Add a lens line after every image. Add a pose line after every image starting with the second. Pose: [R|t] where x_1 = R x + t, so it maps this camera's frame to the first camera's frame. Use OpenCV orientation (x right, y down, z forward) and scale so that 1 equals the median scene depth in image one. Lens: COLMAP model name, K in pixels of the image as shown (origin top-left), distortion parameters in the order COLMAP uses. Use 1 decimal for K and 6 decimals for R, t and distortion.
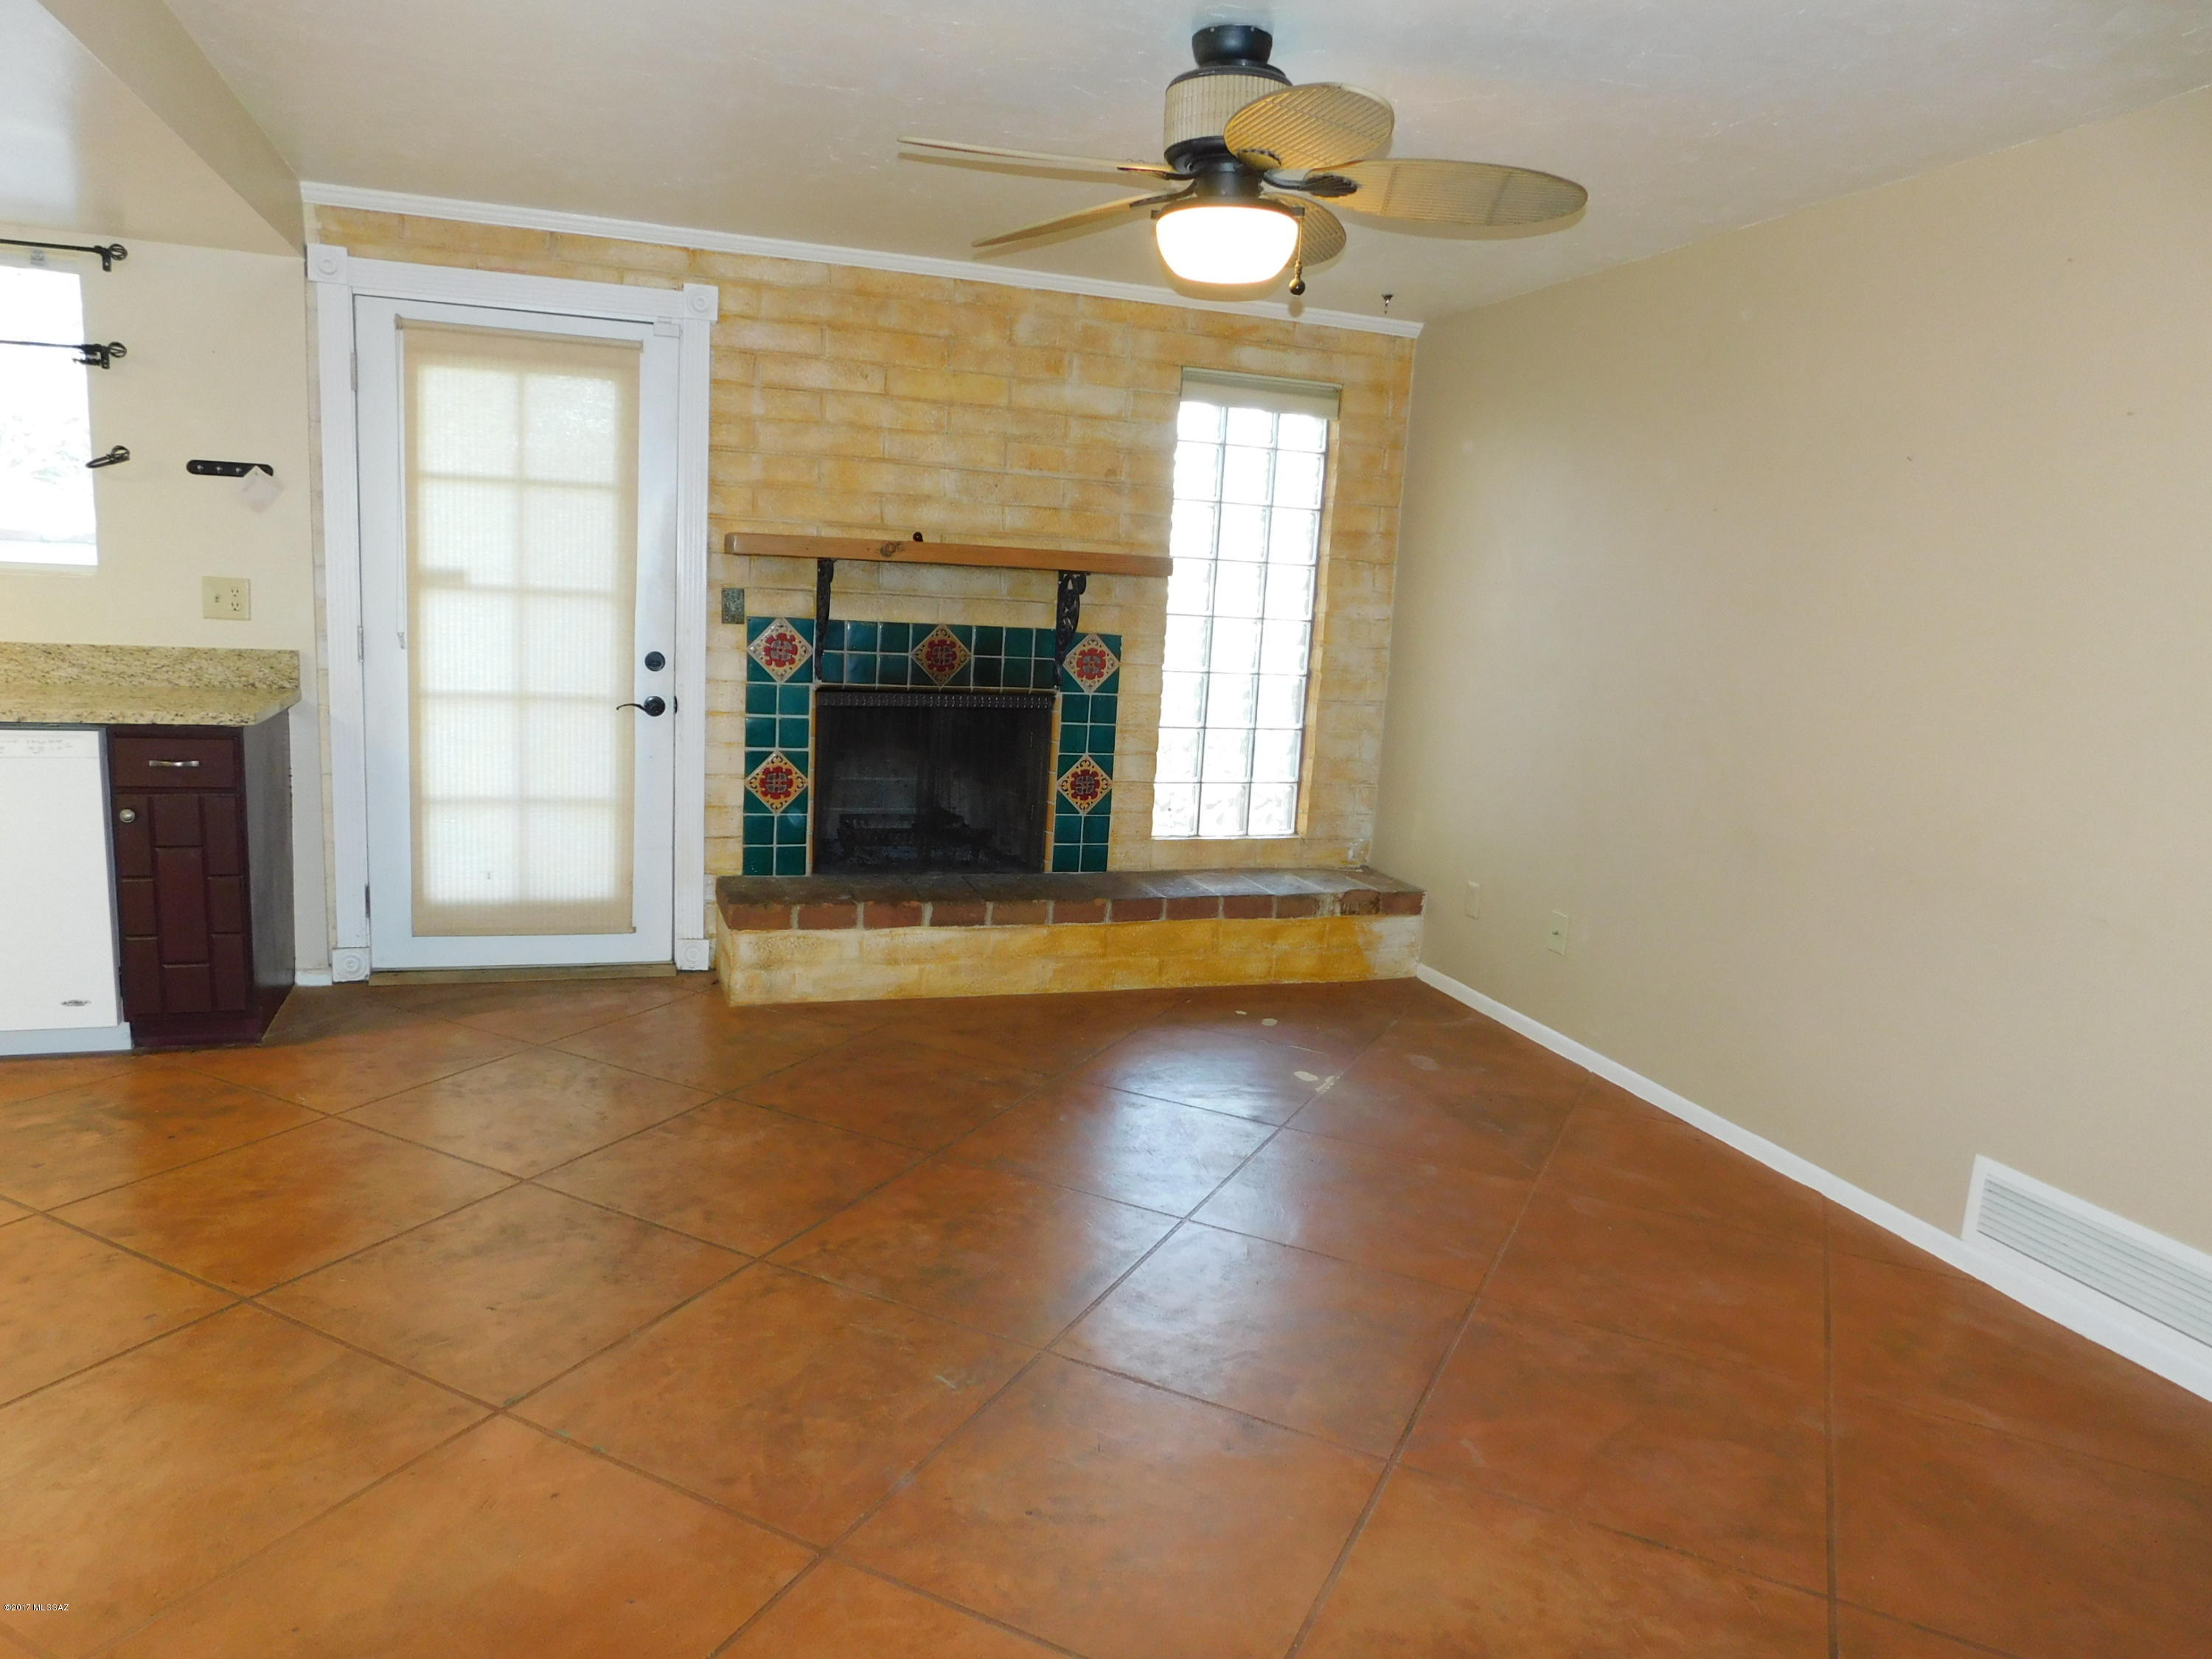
lens RADIAL K [[1469.6, 0, 1099.2], [0, 1469.6, 829.5], [0, 0, 1]] dist [-0.062014, 0.045736]
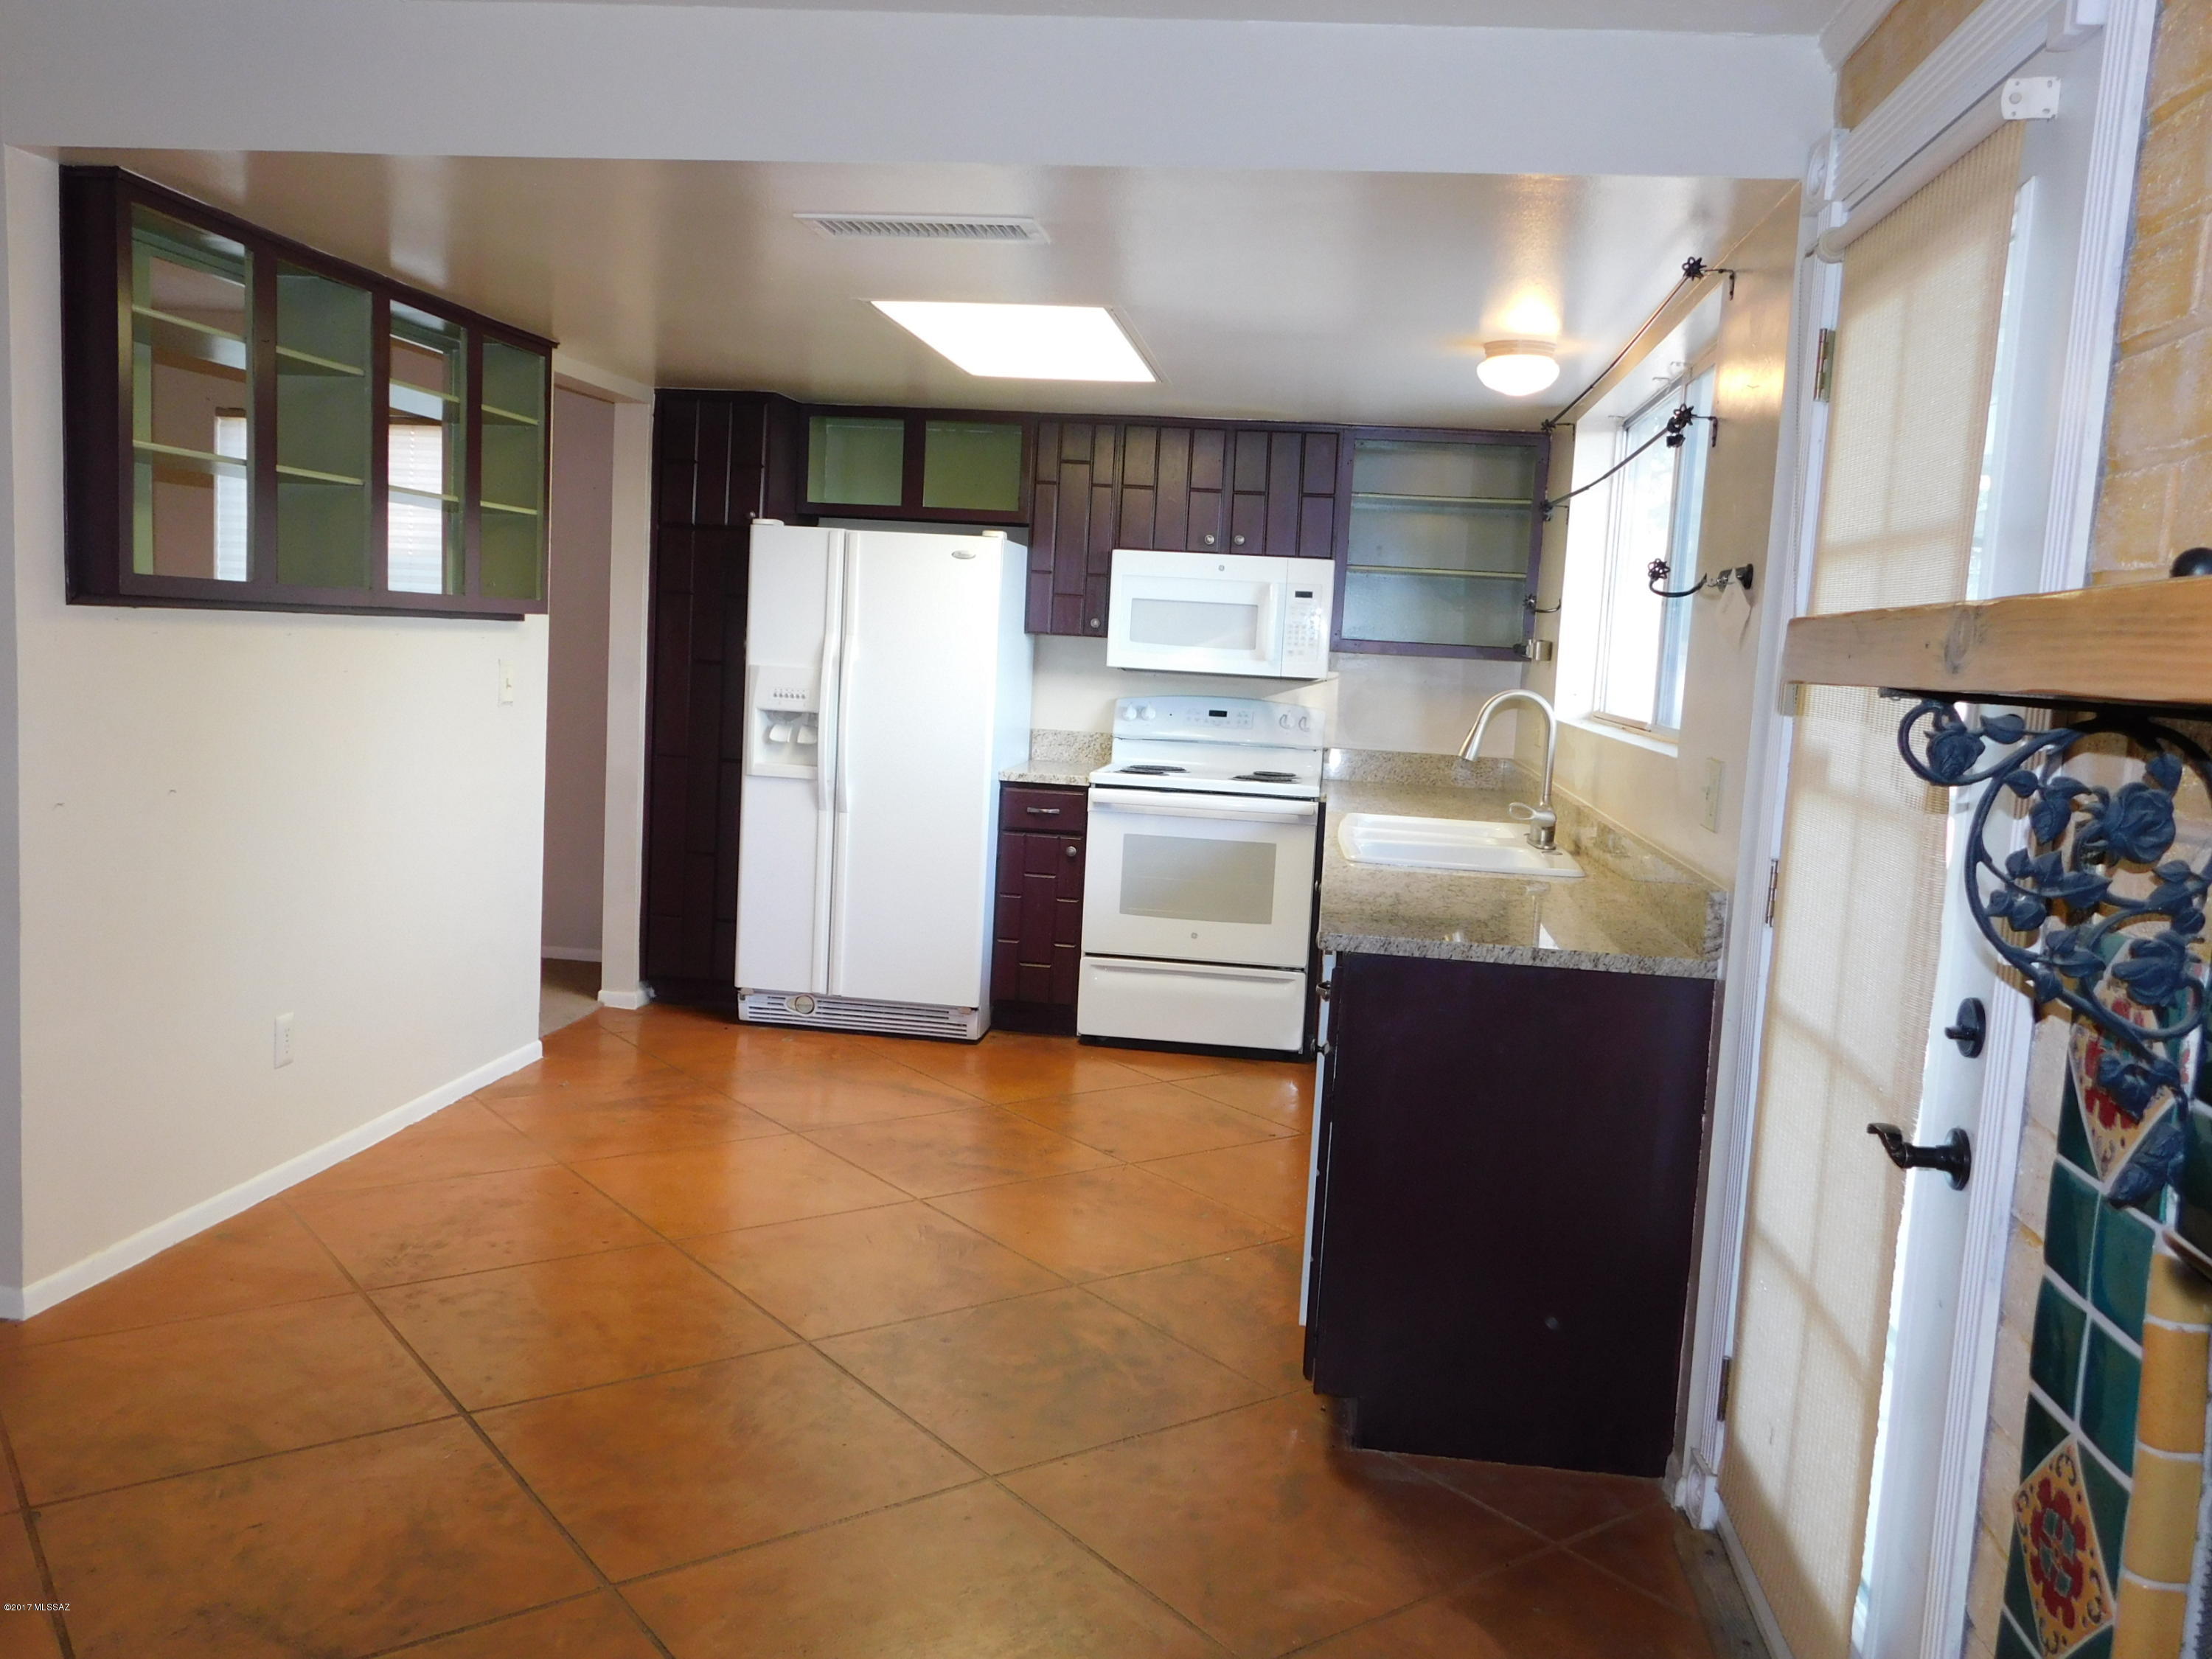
lens RADIAL K [[1814.4, 0, 1116.3], [0, 1814.4, 834.7], [0, 0, 1]] dist [0.041009, 0.010248]
pose [[-0.436592, 0.009716, -0.899607, 0.328001], [-0.240051, 0.962431, 0.126895, -0.321950], [0.867042, 0.271353, -0.417858, 1.889825]]
